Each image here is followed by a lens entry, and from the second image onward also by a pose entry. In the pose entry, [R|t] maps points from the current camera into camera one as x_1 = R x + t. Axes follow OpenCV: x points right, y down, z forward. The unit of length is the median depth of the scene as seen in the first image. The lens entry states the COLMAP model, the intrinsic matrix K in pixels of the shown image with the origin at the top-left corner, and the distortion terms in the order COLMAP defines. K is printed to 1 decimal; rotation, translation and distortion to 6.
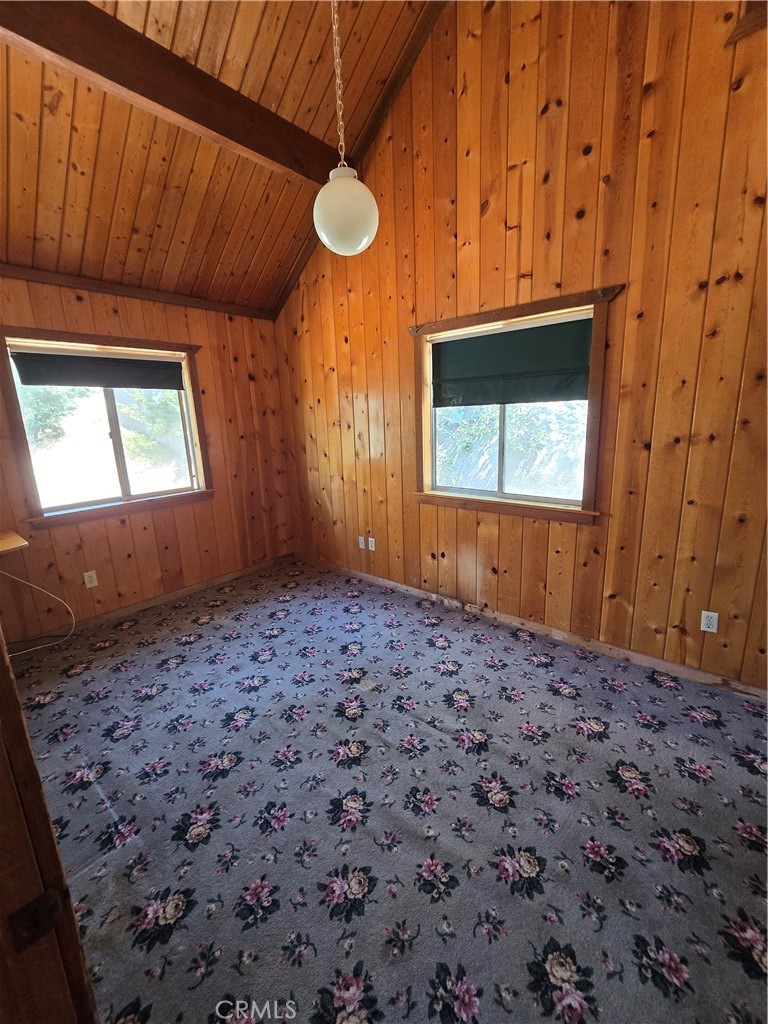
lens RADIAL K [[421.3, 0, 382.0], [0, 421.3, 507.6], [0, 0, 1]] dist [-0.008826, 0.004233]
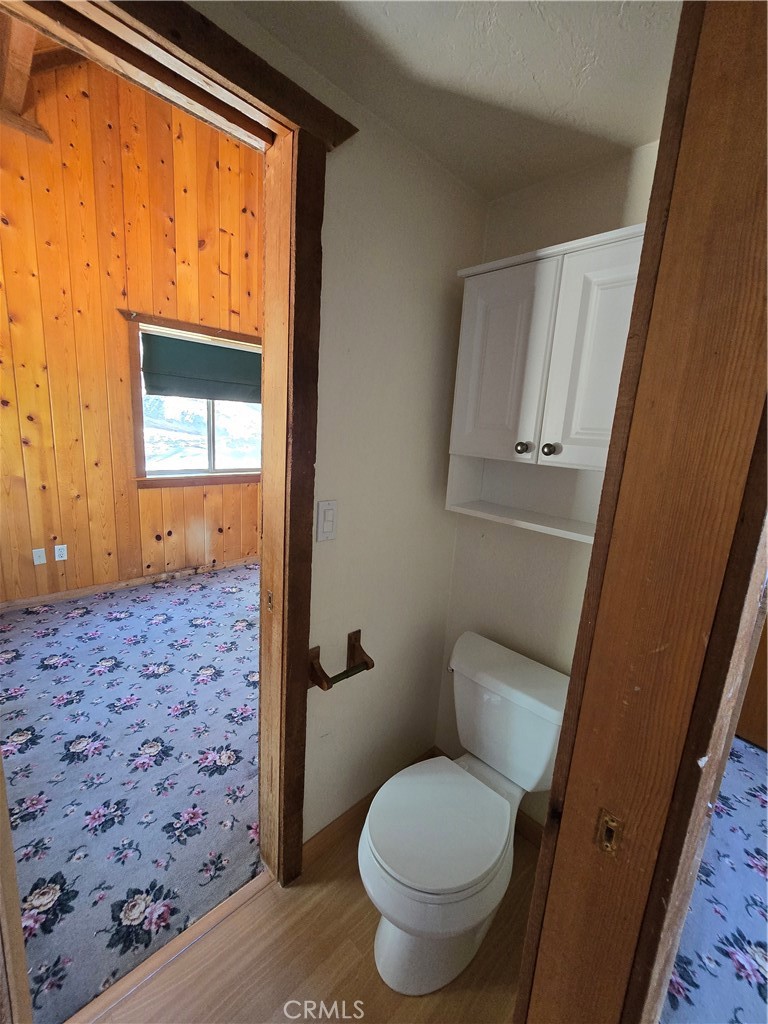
lens RADIAL K [[421.3, 0, 382.5], [0, 421.3, 508.3], [0, 0, 1]] dist [-0.008826, 0.004233]
pose [[0.088135, -0.149766, 0.984785, -0.938844], [0.151830, 0.979101, 0.135313, -0.014475], [-0.984469, 0.137594, 0.109032, 0.369968]]
